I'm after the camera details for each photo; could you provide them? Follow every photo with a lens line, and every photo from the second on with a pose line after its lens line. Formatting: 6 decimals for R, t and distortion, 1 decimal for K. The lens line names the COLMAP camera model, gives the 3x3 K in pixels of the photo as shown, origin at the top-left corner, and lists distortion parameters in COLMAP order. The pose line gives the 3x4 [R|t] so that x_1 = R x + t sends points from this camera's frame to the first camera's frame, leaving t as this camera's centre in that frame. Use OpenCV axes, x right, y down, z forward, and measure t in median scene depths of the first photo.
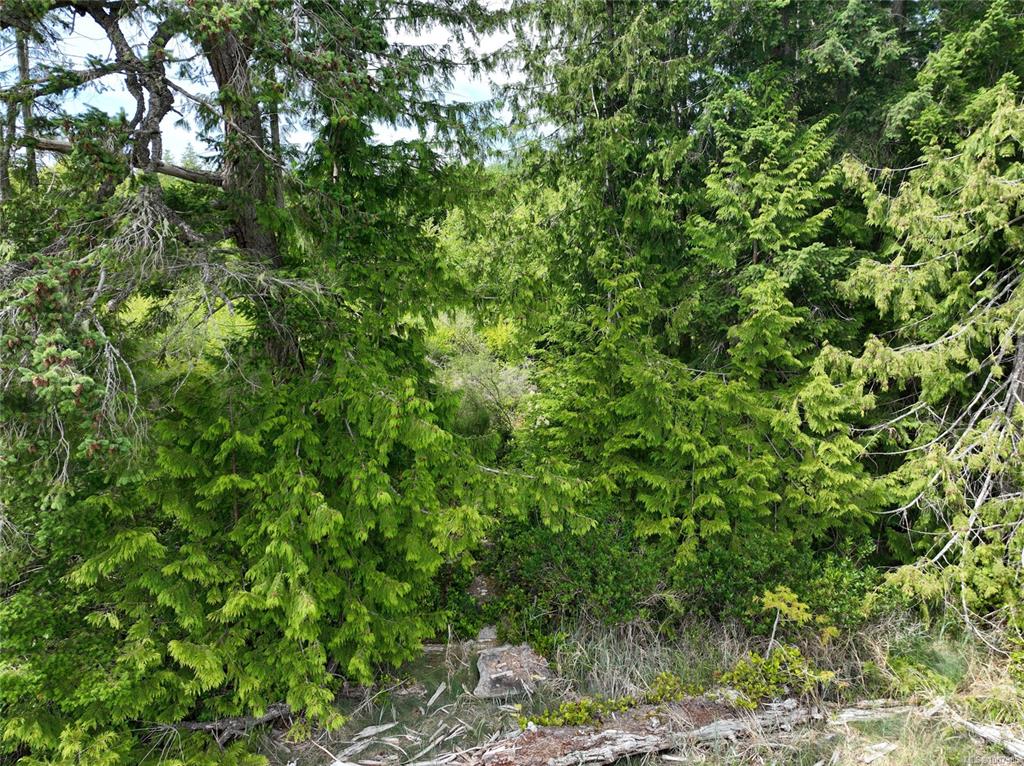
lens RADIAL K [[712.8, 0, 511.9], [0, 712.8, 384.0], [0, 0, 1]] dist [-0.014166, 0.007010]
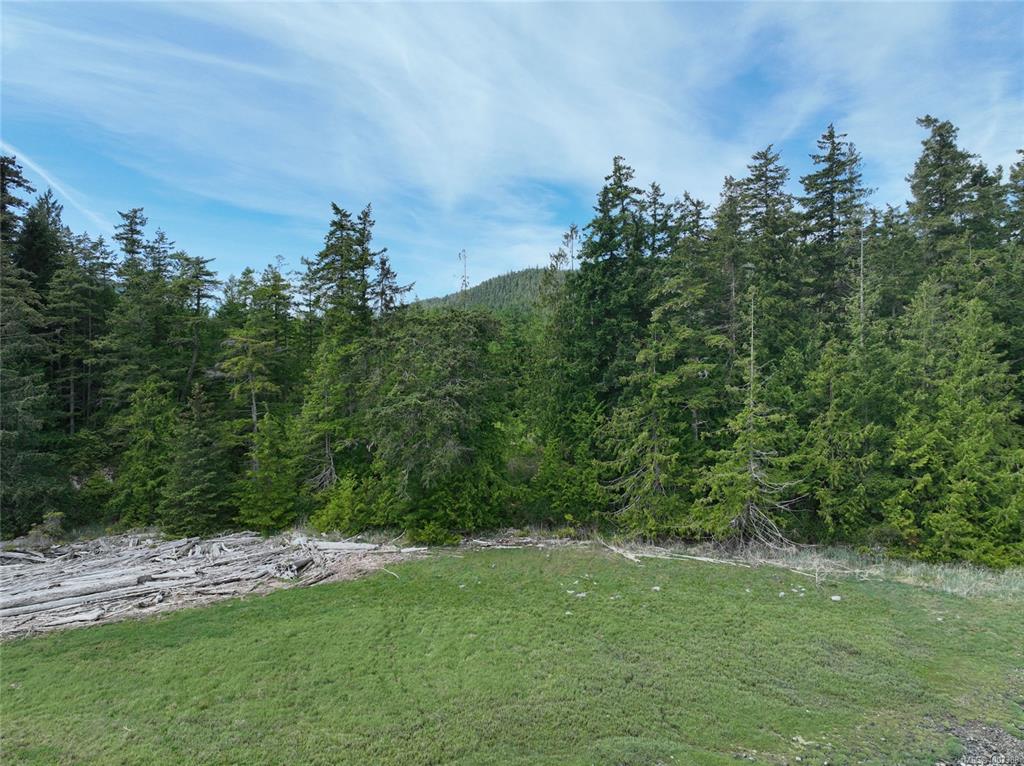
lens RADIAL K [[712.8, 0, 512.3], [0, 712.8, 383.0], [0, 0, 1]] dist [-0.014166, 0.007010]
pose [[0.978263, 0.013194, -0.206948, 1.060086], [-0.036169, 0.993532, -0.107635, -0.050657], [0.204190, 0.112781, 0.972413, -4.025189]]
